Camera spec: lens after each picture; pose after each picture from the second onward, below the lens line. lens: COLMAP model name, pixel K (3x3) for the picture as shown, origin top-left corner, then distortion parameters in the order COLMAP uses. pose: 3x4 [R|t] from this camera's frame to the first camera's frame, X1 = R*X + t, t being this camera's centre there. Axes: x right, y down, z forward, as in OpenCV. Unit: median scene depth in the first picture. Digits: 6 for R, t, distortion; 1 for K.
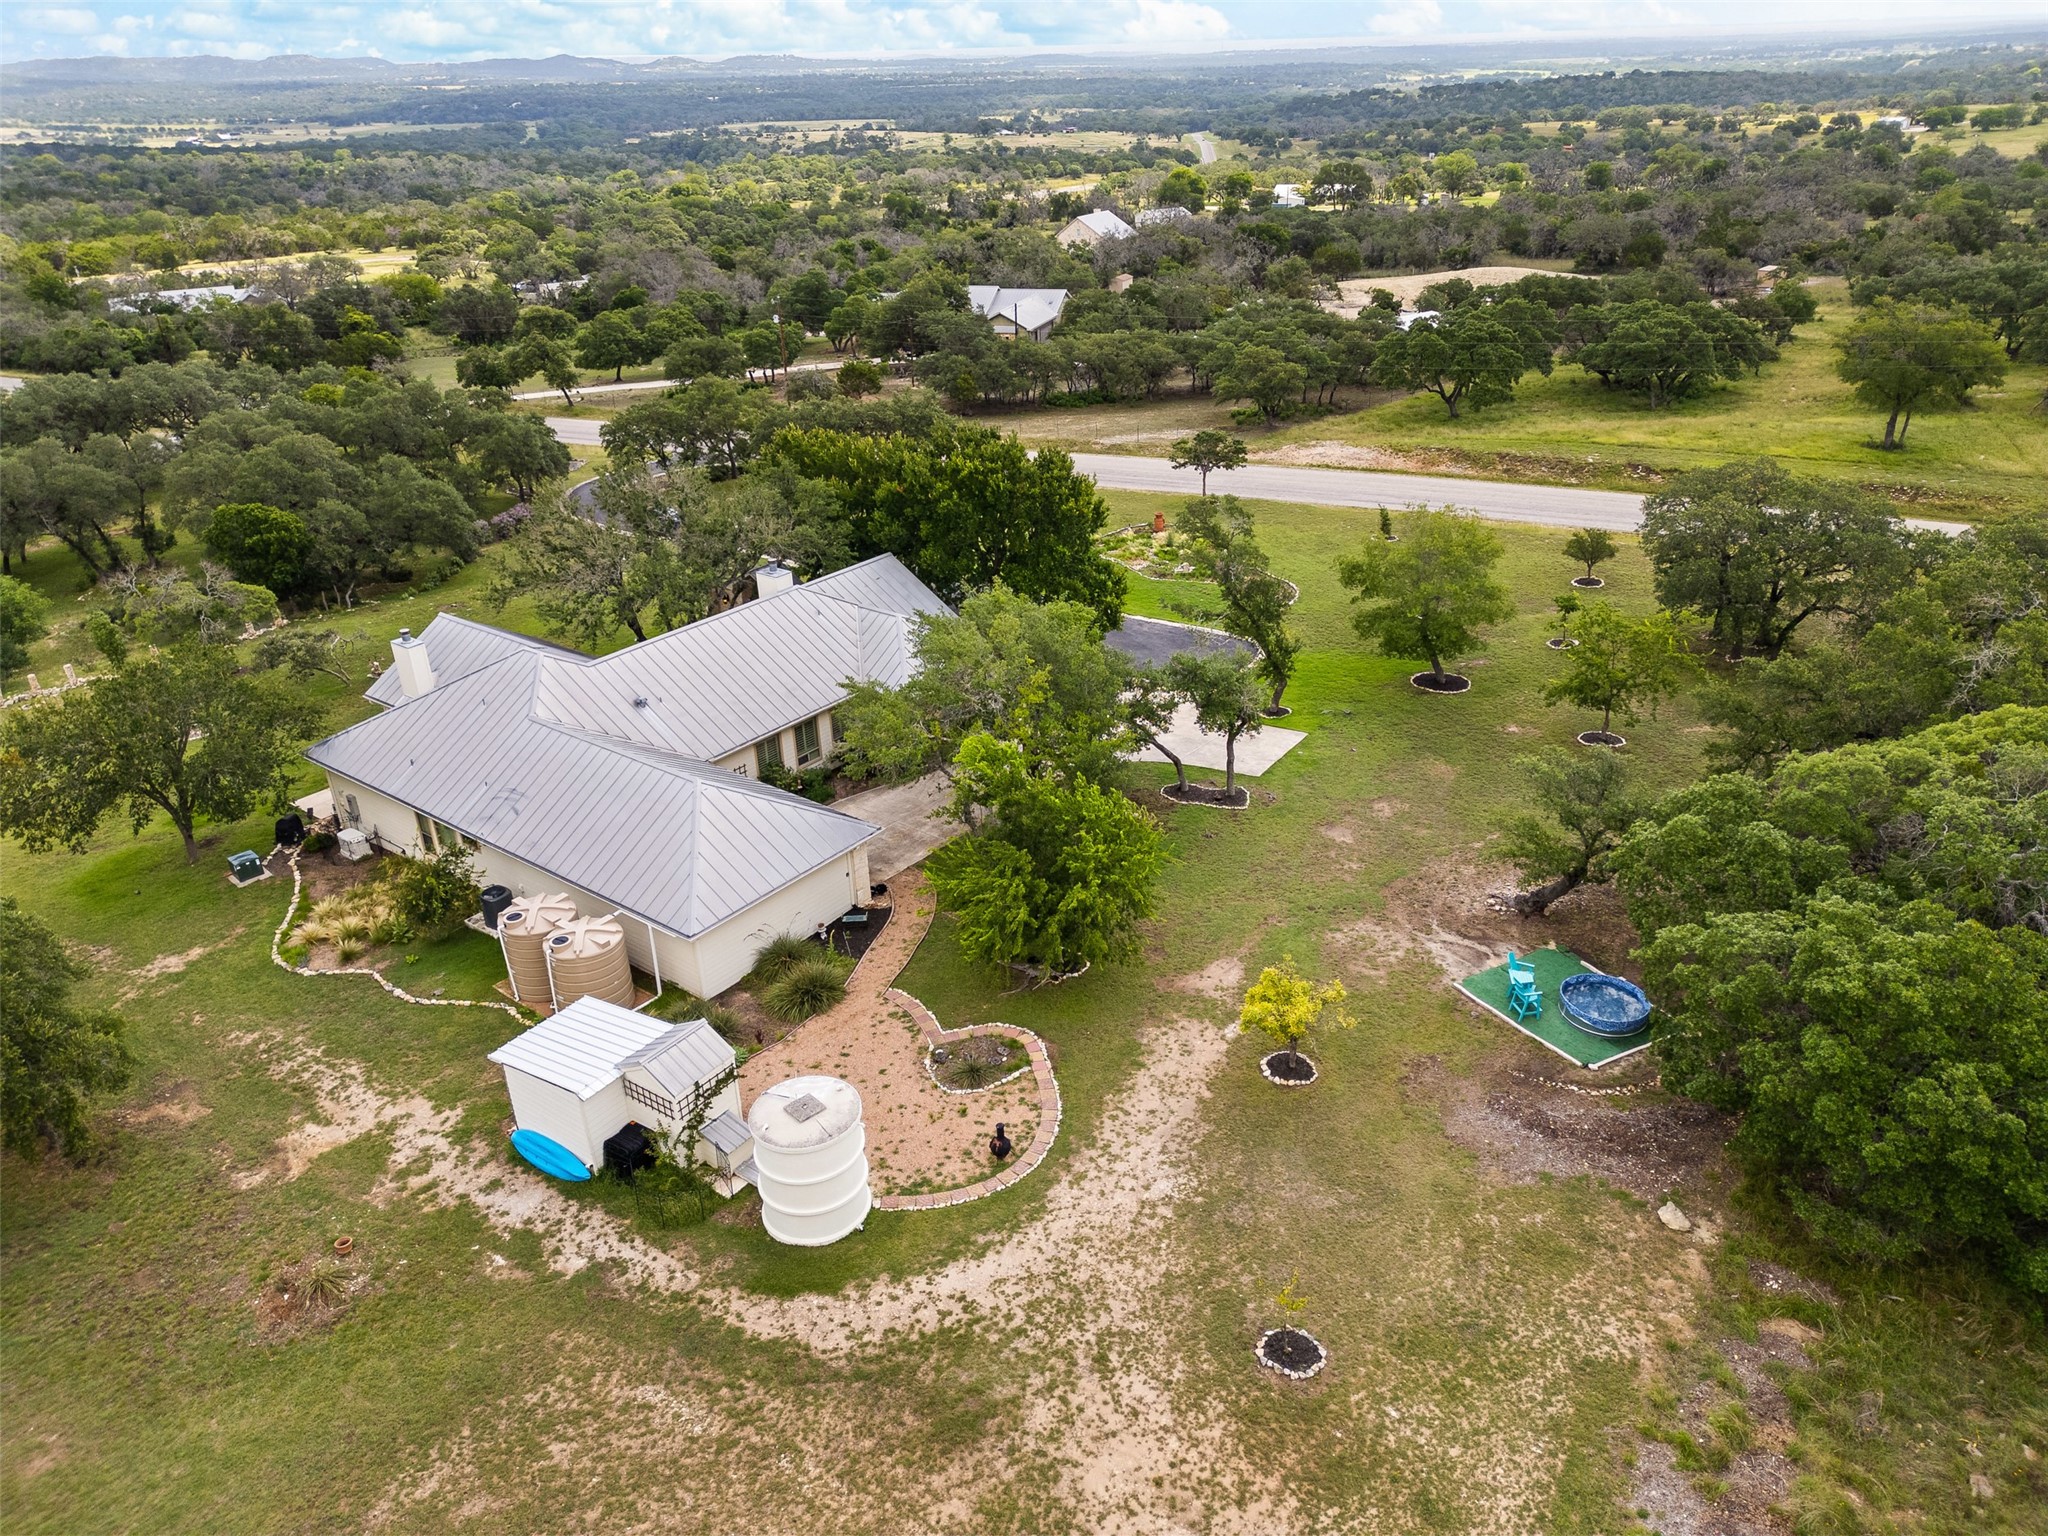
lens RADIAL K [[1481.0, 0, 1026.0], [0, 1481.0, 767.4], [0, 0, 1]] dist [0.058689, -0.050016]
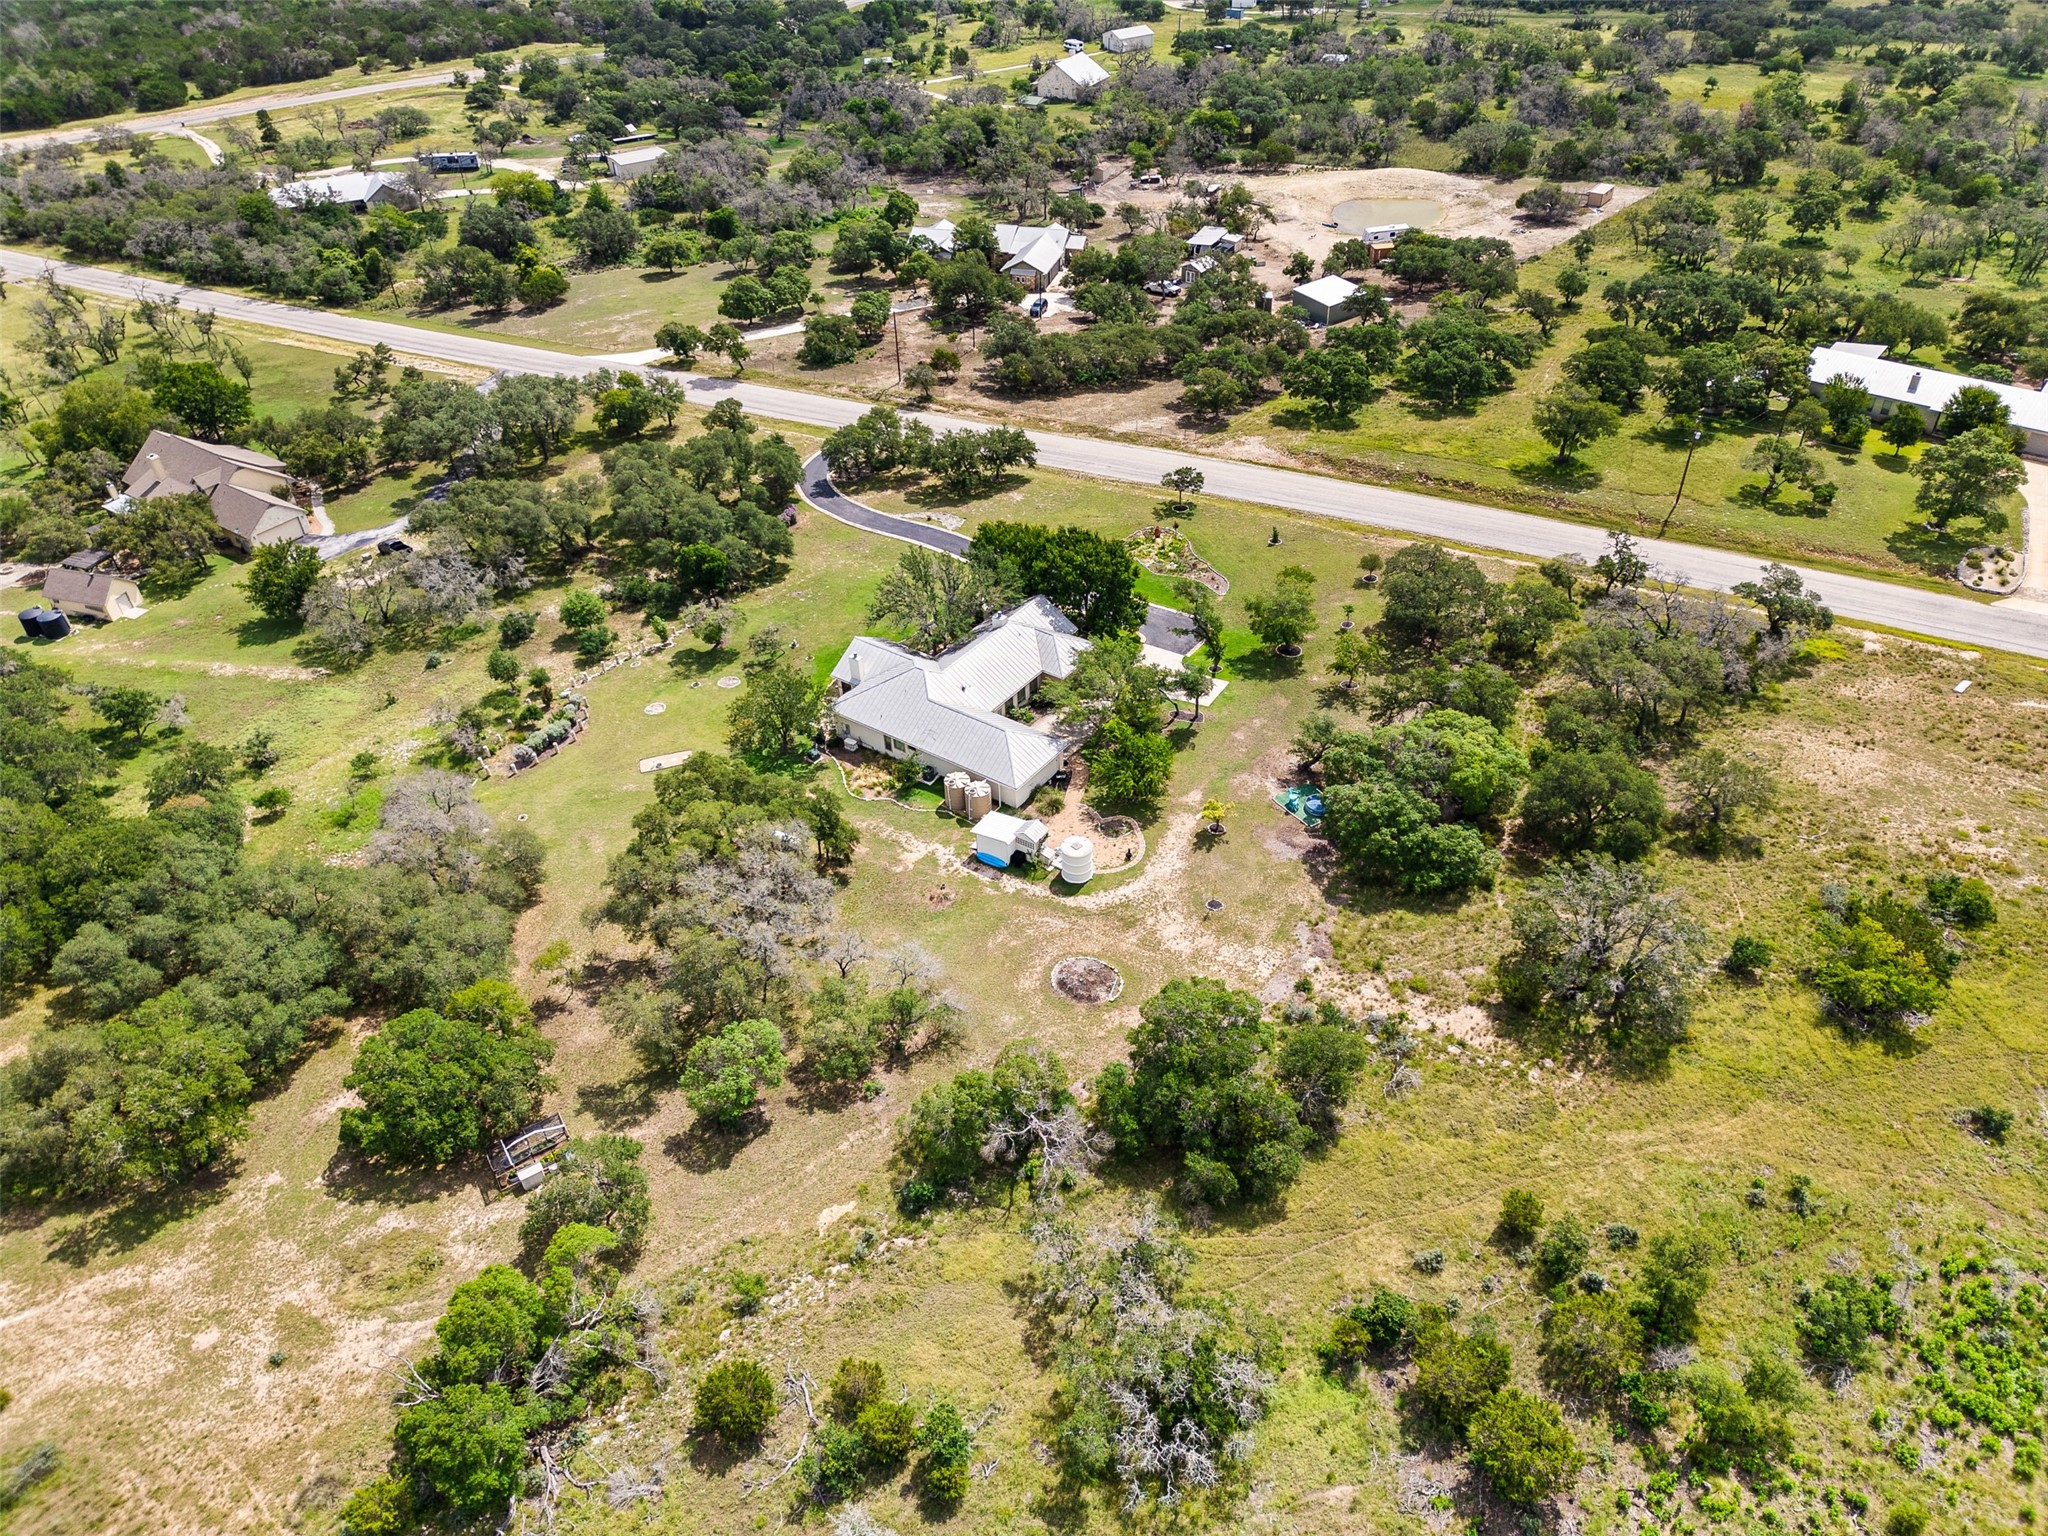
lens RADIAL K [[1481.0, 0, 1021.8], [0, 1481.0, 769.6], [0, 0, 1]] dist [0.058689, -0.050016]
pose [[0.999380, -0.022978, 0.026664, -0.278531], [0.017455, 0.981343, 0.191471, -0.466831], [-0.030566, -0.190887, 0.981136, -1.804989]]
